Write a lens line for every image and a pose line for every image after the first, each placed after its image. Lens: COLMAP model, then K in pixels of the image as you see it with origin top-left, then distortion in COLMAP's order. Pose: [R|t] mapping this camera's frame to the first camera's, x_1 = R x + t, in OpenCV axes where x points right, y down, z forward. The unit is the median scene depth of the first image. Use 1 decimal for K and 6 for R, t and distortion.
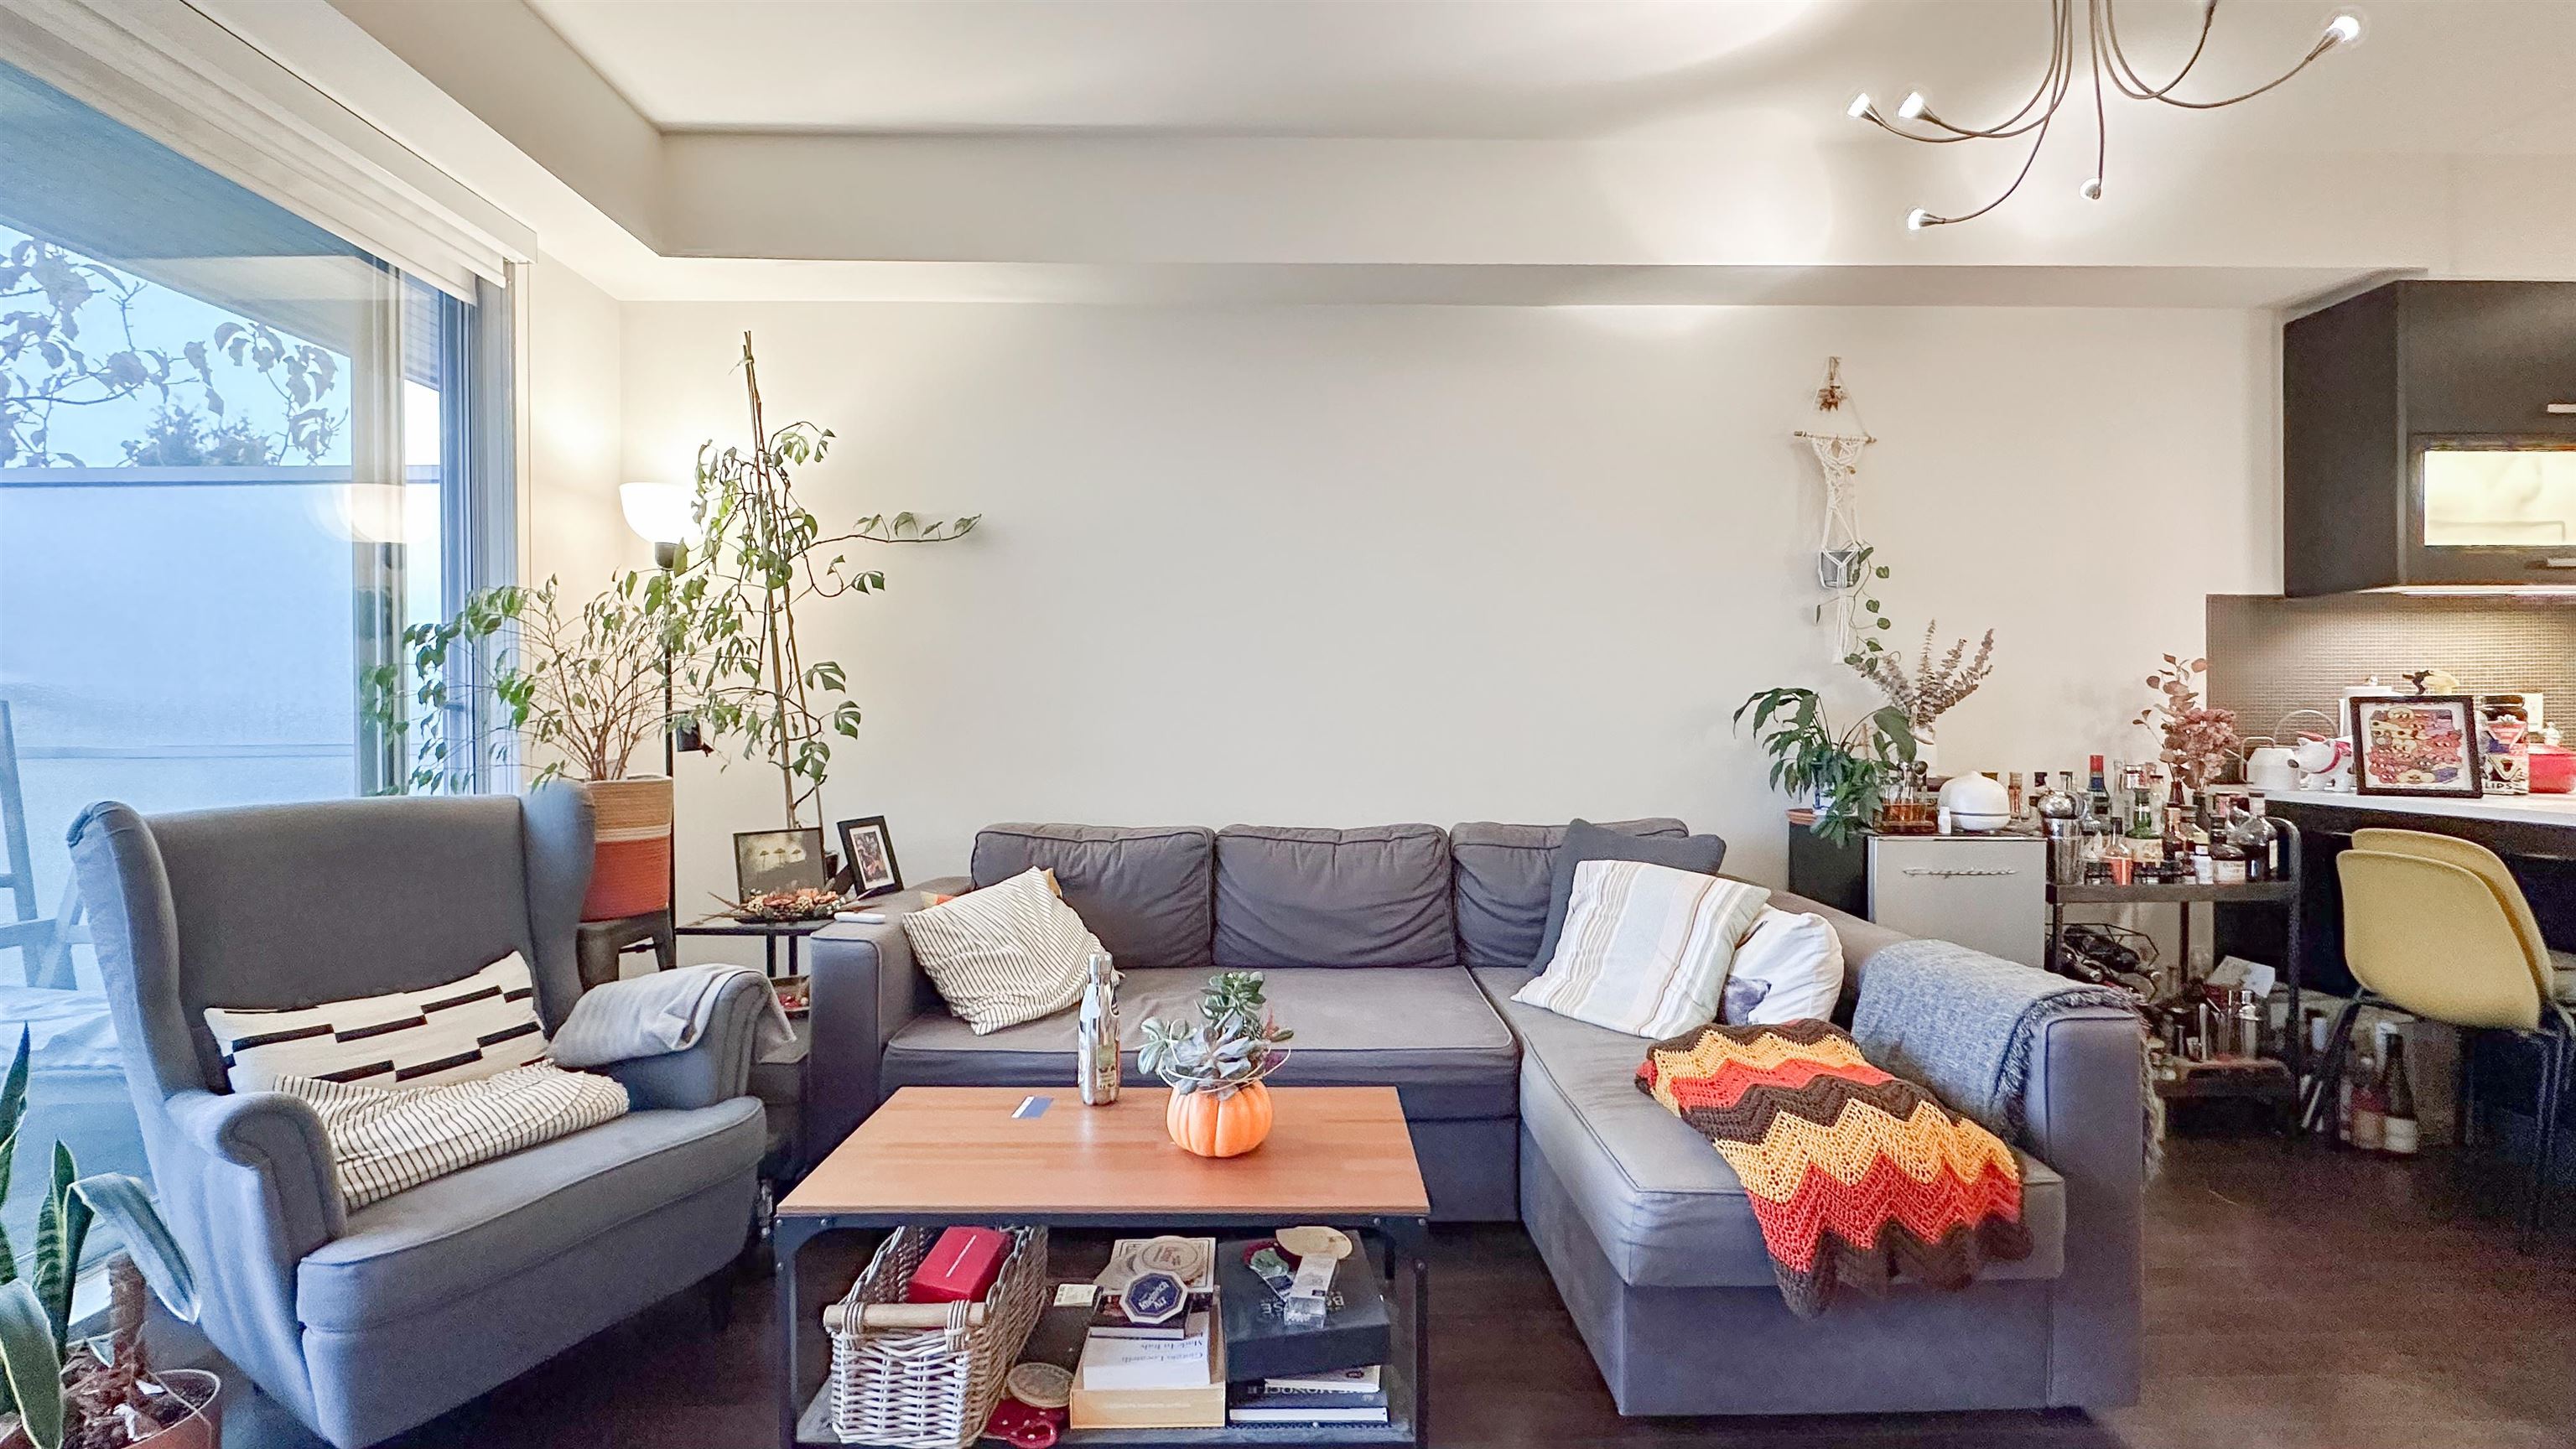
lens RADIAL K [[1032.8, 0, 1294.7], [0, 1032.8, 728.0], [0, 0, 1]] dist [-0.003061, 0.000250]
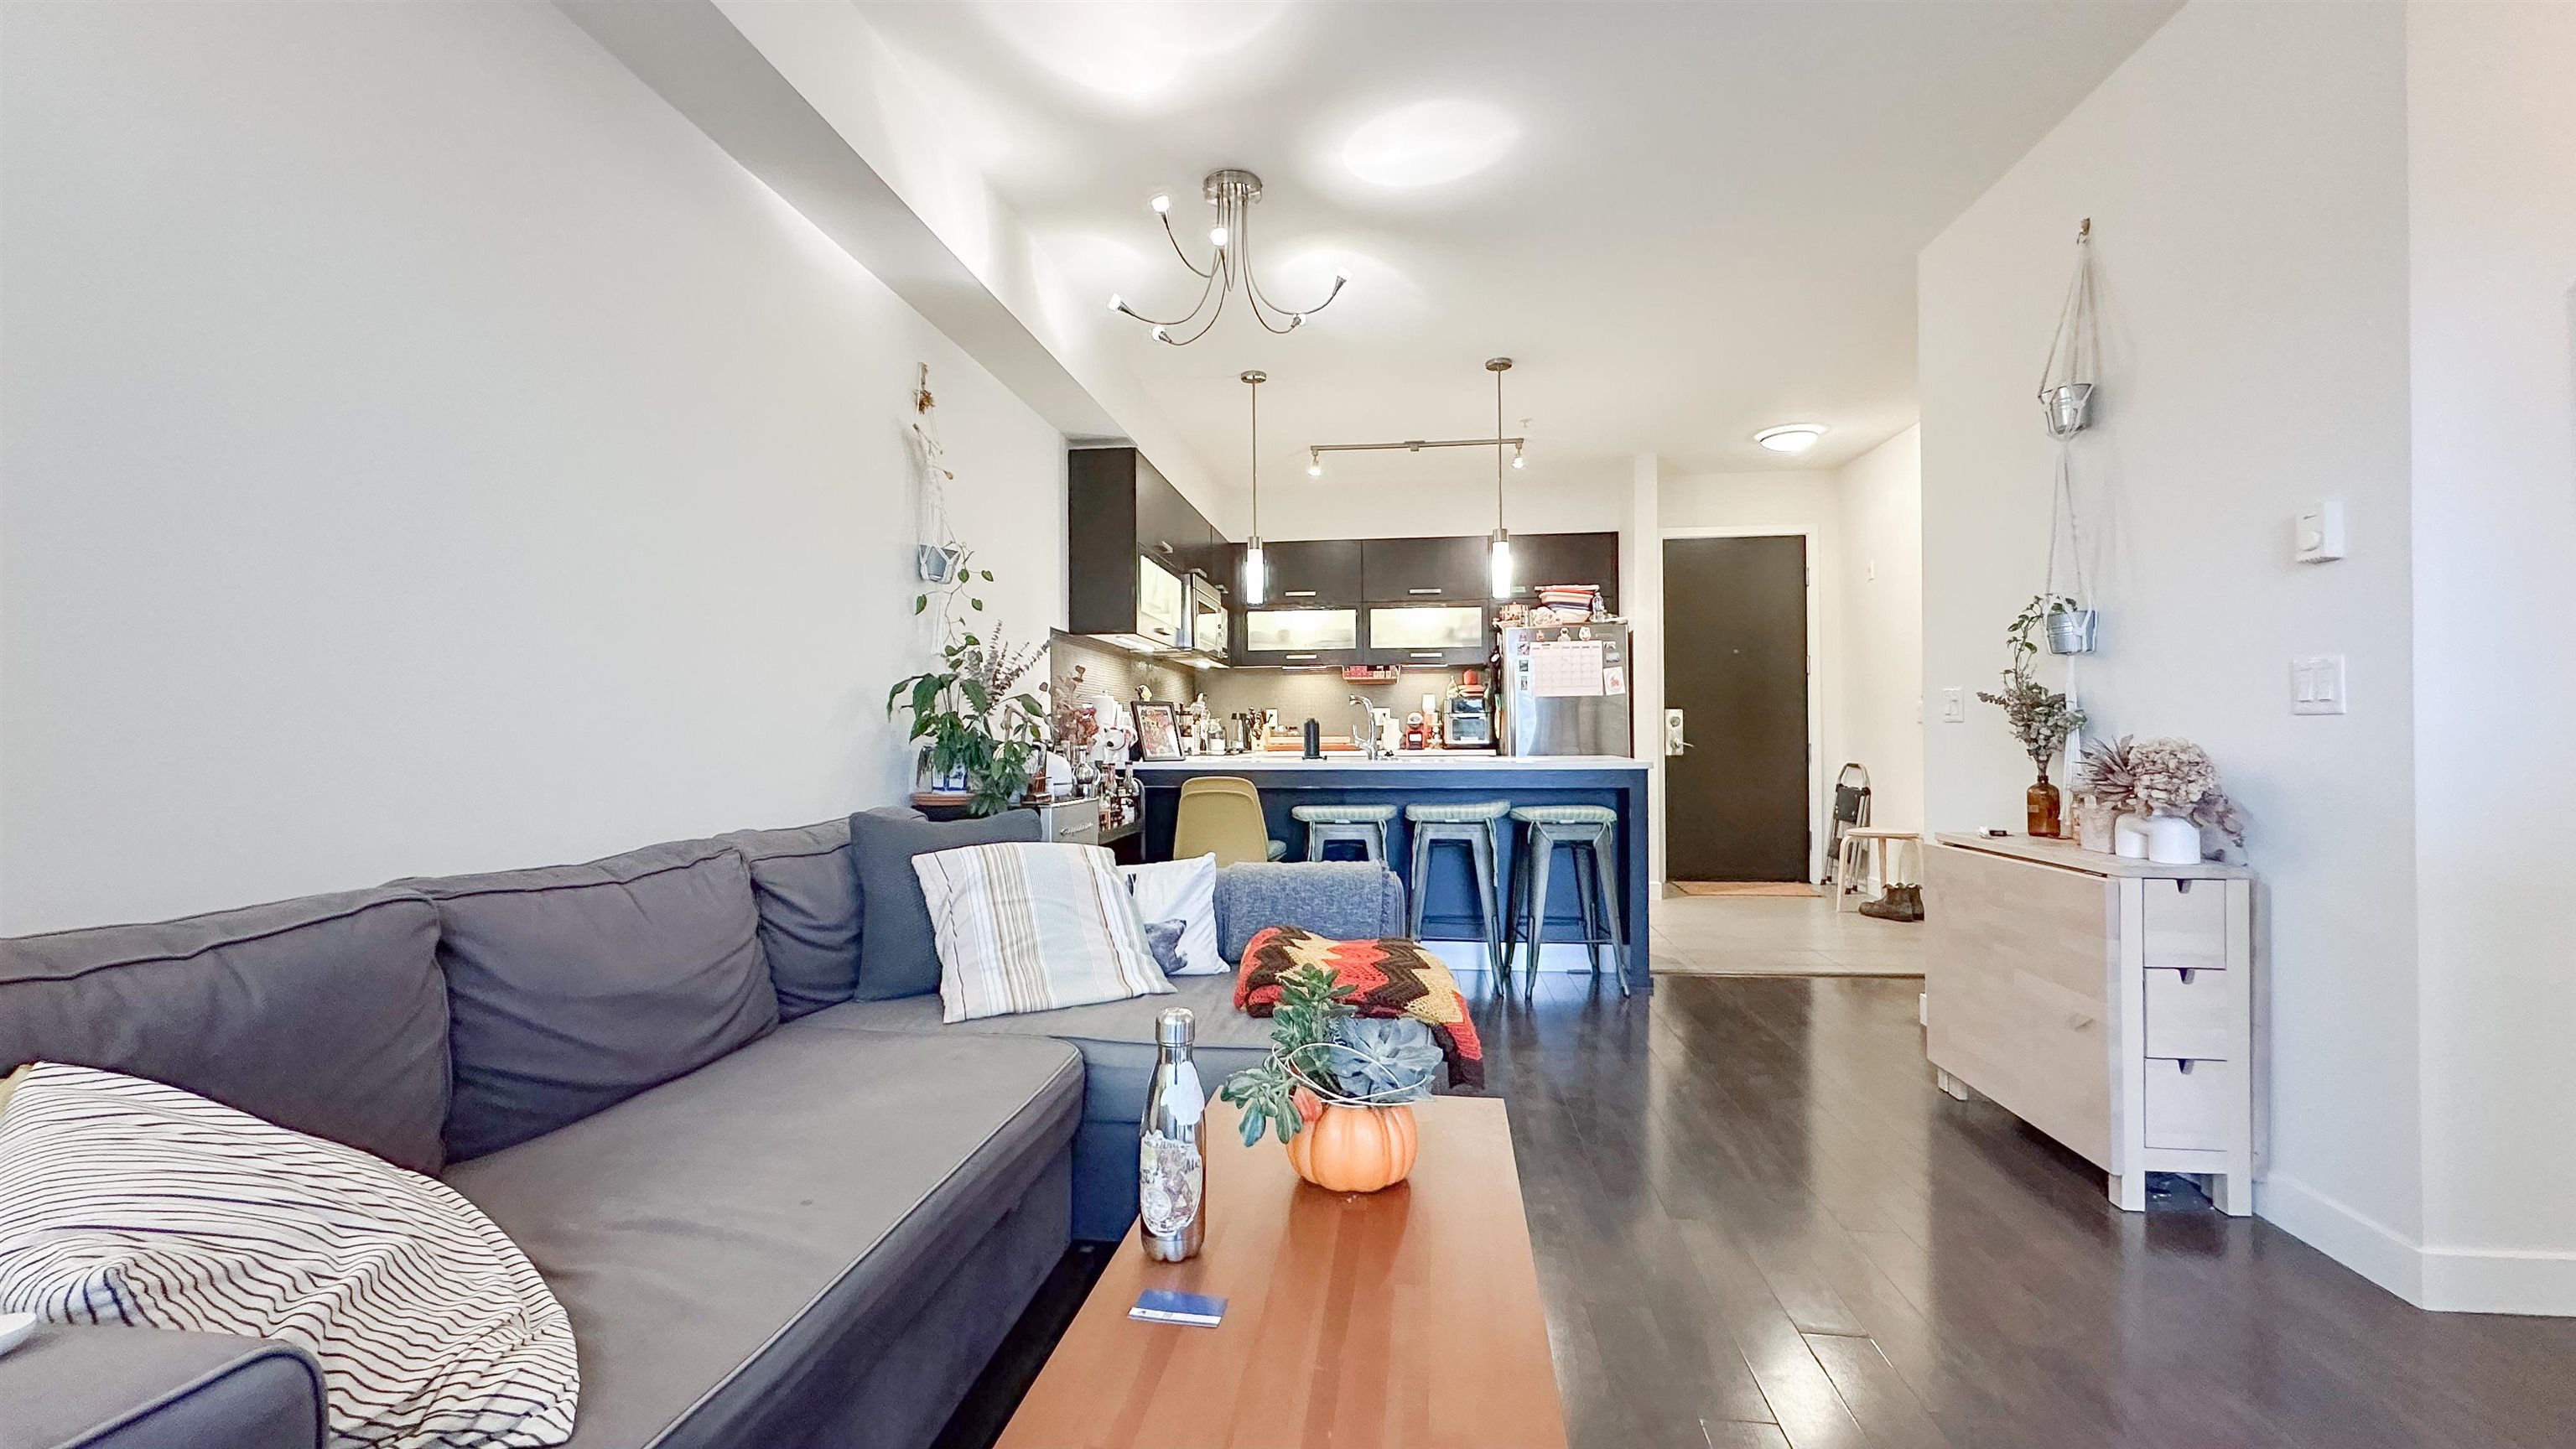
lens RADIAL K [[1032.8, 0, 1299.5], [0, 1032.8, 719.7], [0, 0, 1]] dist [-0.003061, 0.000250]
pose [[0.129331, 0.018683, 0.991425, -0.529240], [0.011790, 0.999723, -0.020377, 0.034704], [-0.991531, 0.014324, 0.129075, 0.549070]]
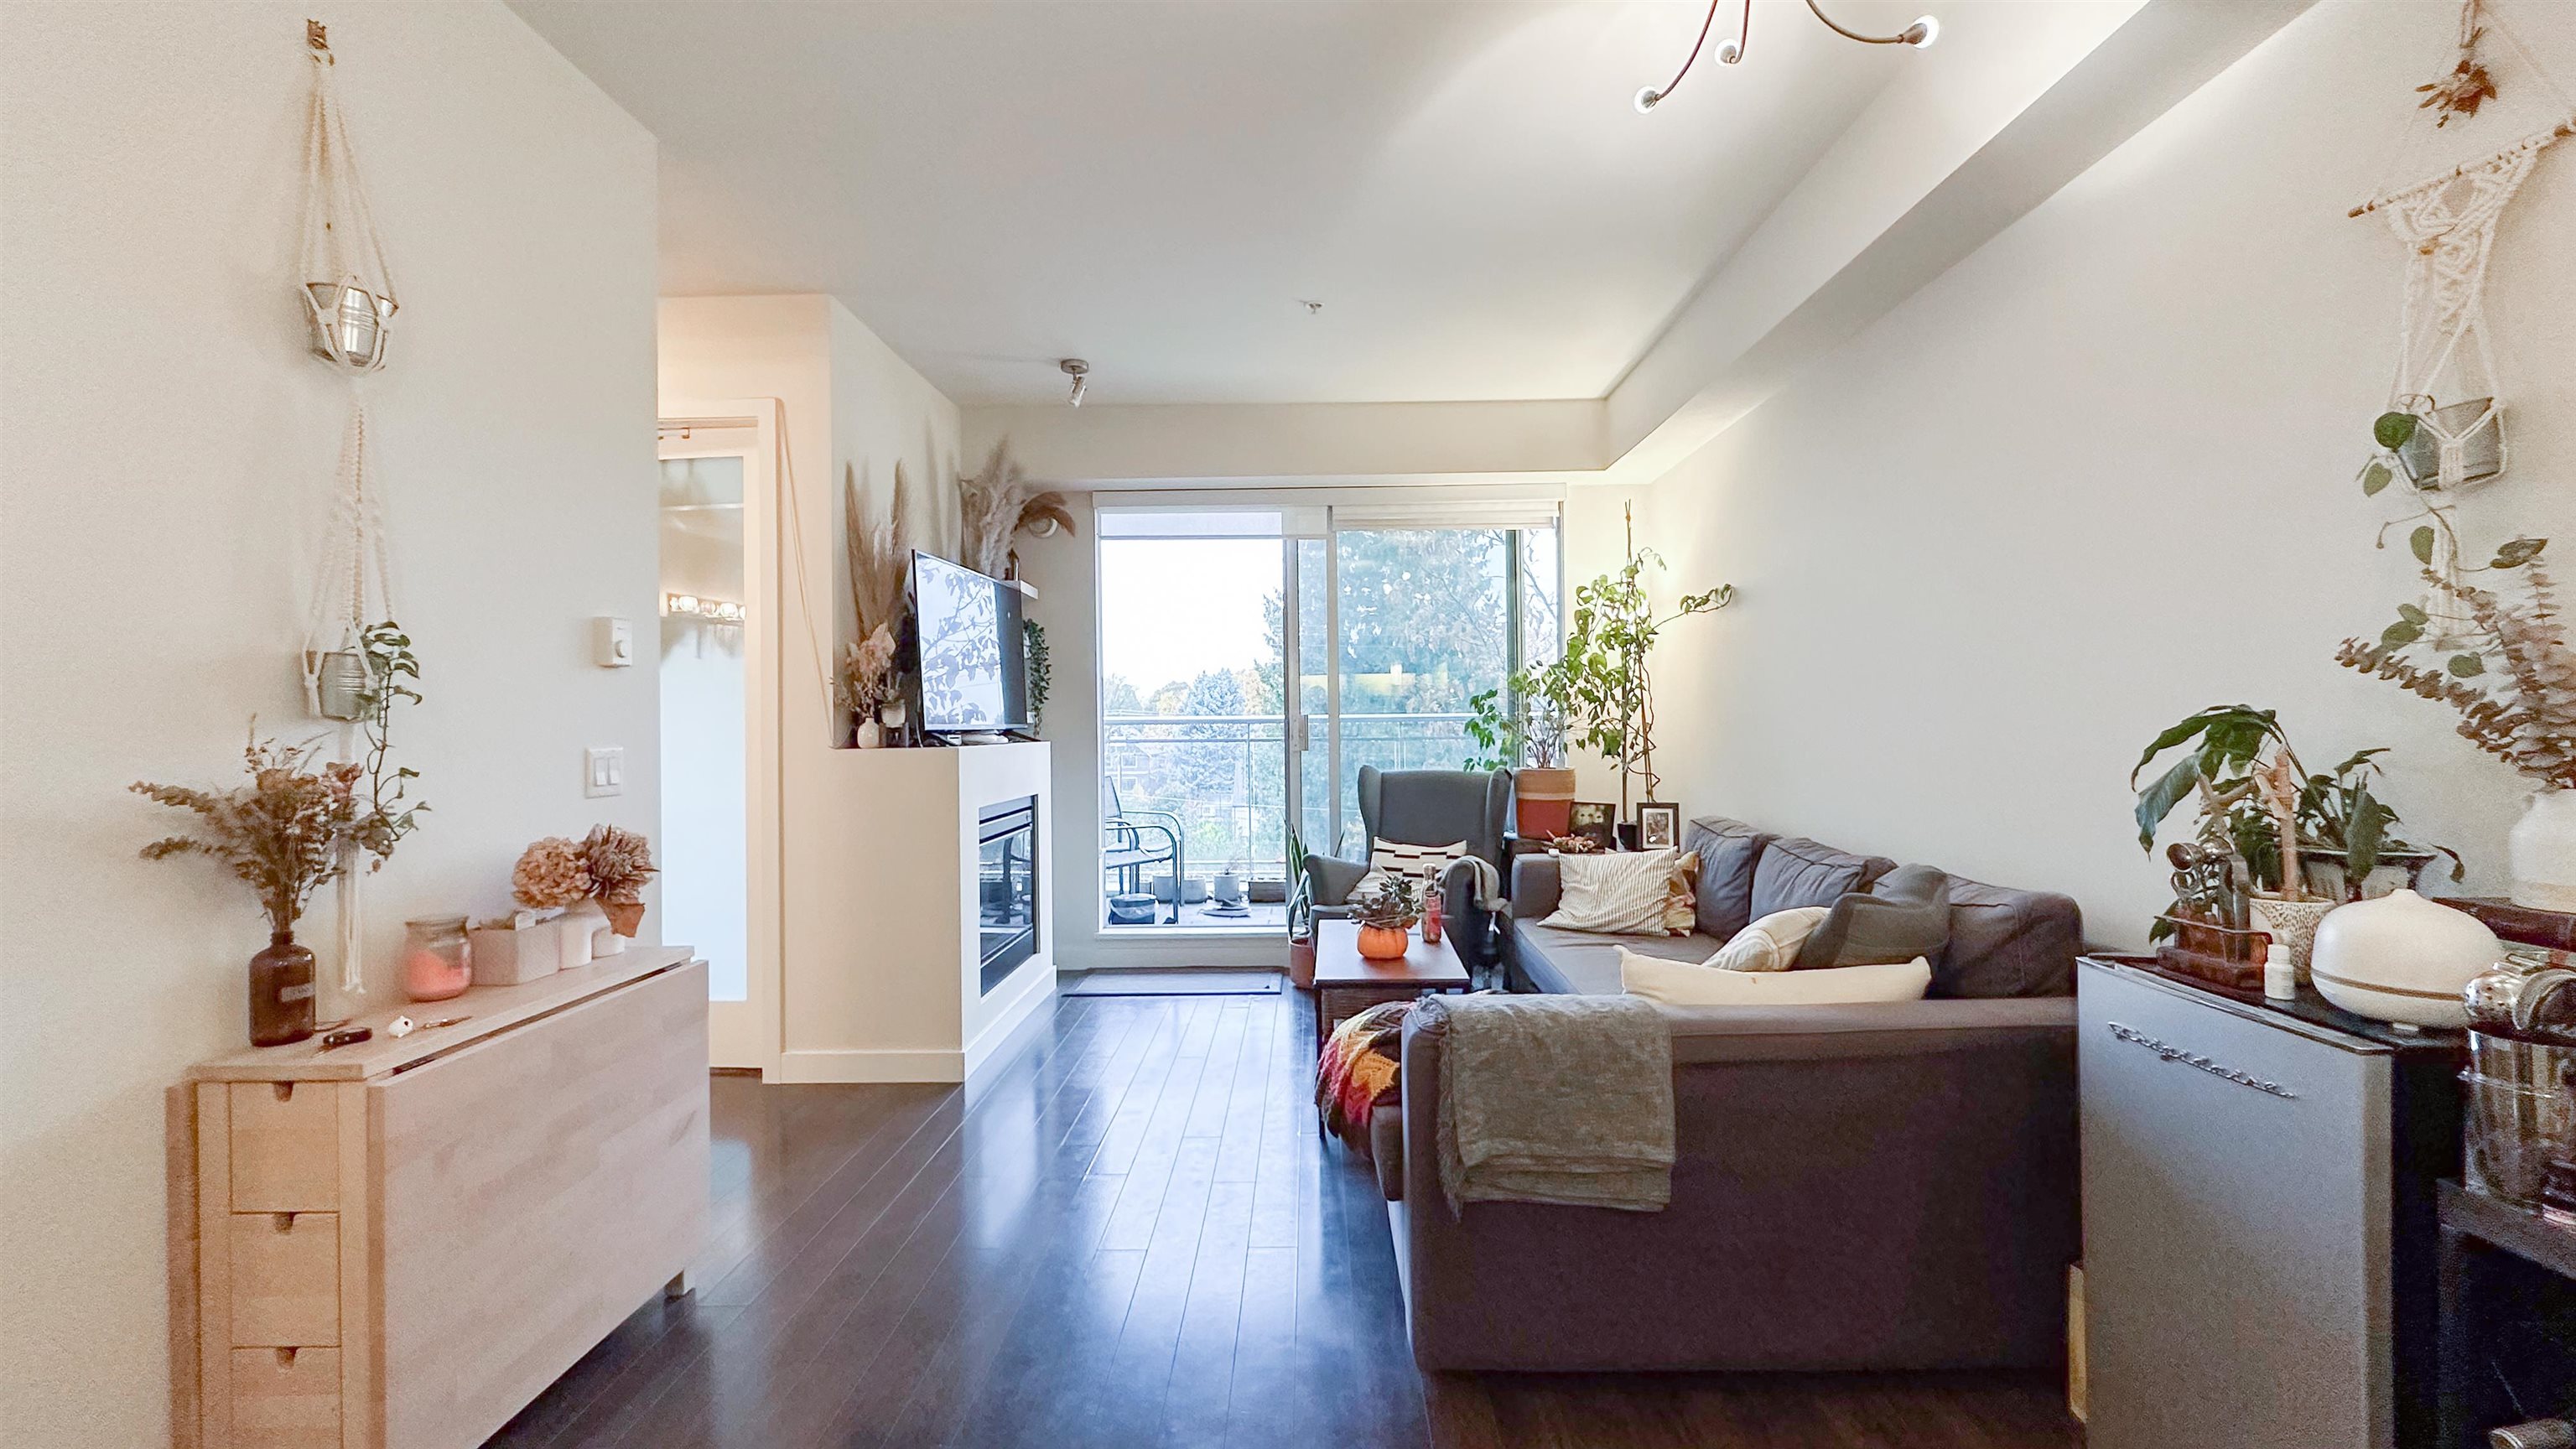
lens RADIAL K [[1032.8, 0, 1301.7], [0, 1032.8, 728.3], [0, 0, 1]] dist [-0.003061, 0.000250]
pose [[-0.026742, 0.005959, -0.999625, 1.127262], [0.005602, 0.999967, 0.005811, -0.033937], [0.999627, -0.005444, -0.026775, 0.524692]]
